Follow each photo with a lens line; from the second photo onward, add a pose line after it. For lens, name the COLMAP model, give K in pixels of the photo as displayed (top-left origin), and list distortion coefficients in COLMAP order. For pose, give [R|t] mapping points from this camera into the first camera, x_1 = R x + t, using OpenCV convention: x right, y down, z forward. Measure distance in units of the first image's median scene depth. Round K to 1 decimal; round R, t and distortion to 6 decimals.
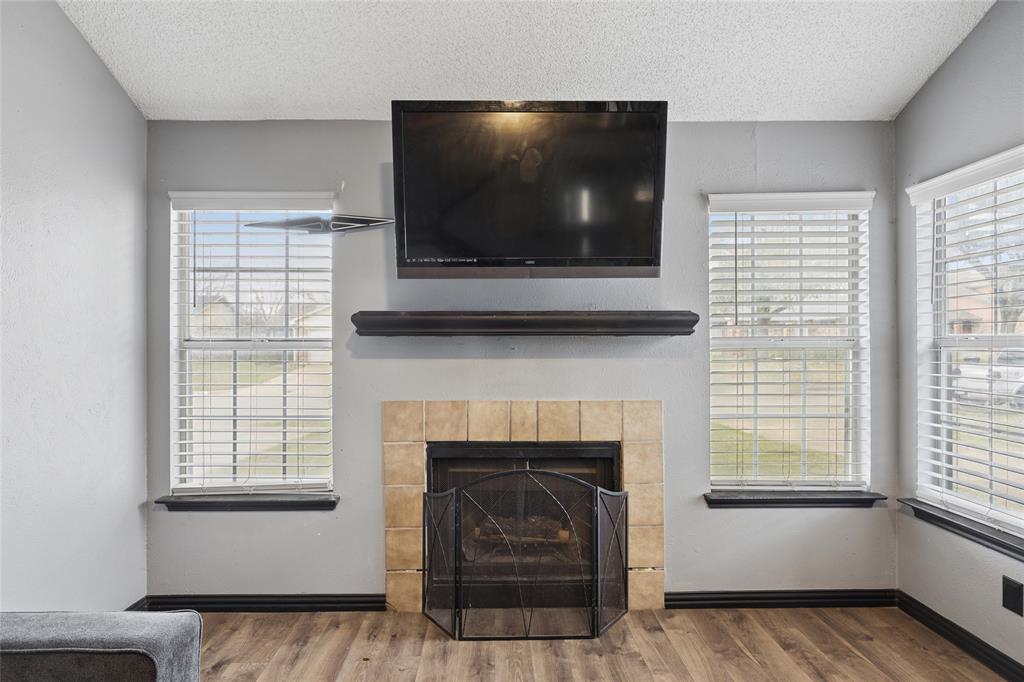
lens RADIAL K [[541.7, 0, 509.9], [0, 541.7, 341.0], [0, 0, 1]] dist [-0.000702, 0.001275]
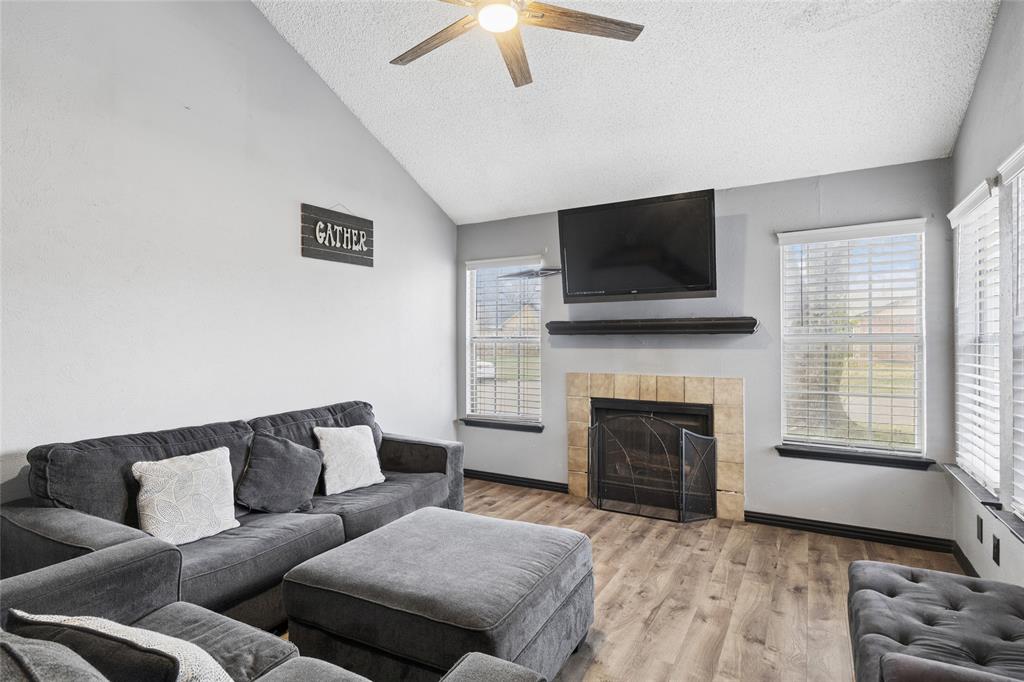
lens RADIAL K [[541.7, 0, 510.8], [0, 541.7, 339.2], [0, 0, 1]] dist [-0.000702, 0.001275]
pose [[0.858898, -0.000899, -0.512146, 0.499460], [-0.000254, 0.999998, -0.002181, 0.008000], [0.512147, 0.002003, 0.858896, -0.580525]]
